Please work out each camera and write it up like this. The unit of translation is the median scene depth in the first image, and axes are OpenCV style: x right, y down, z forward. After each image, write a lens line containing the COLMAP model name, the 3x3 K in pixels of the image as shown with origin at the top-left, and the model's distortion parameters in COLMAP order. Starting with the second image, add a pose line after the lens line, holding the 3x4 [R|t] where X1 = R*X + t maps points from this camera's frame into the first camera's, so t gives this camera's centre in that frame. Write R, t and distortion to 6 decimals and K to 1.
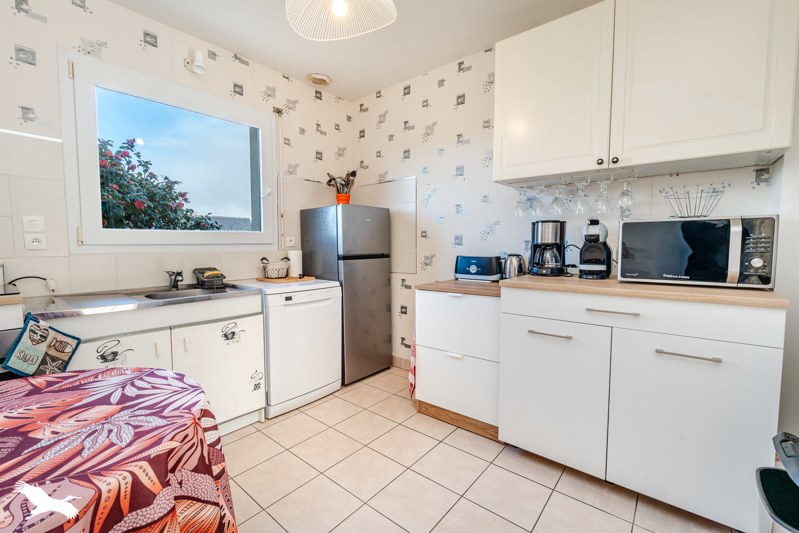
lens RADIAL K [[343.0, 0, 396.3], [0, 343.0, 267.2], [0, 0, 1]] dist [-0.007225, 0.000054]
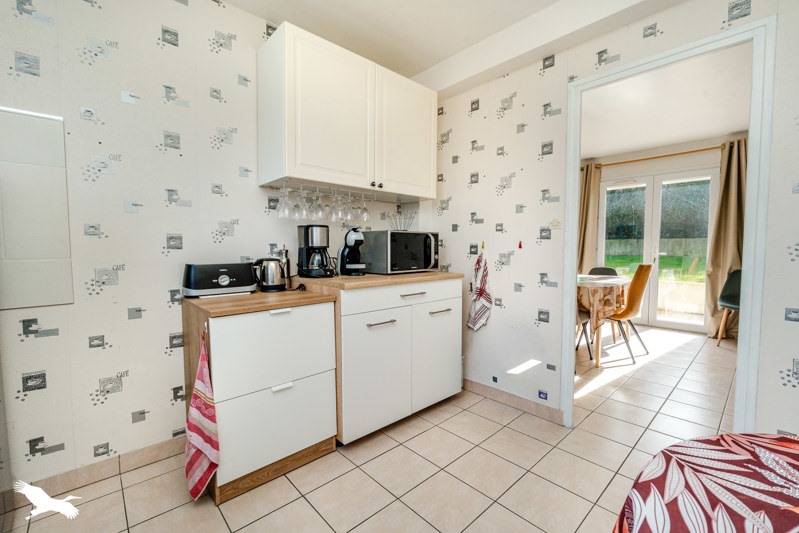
lens RADIAL K [[343.0, 0, 396.3], [0, 343.0, 267.2], [0, 0, 1]] dist [-0.007225, 0.000054]
pose [[0.130777, -0.053503, 0.989967, -0.718656], [0.069152, 0.996603, 0.044727, -0.046914], [-0.988997, 0.062609, 0.134033, 0.780177]]
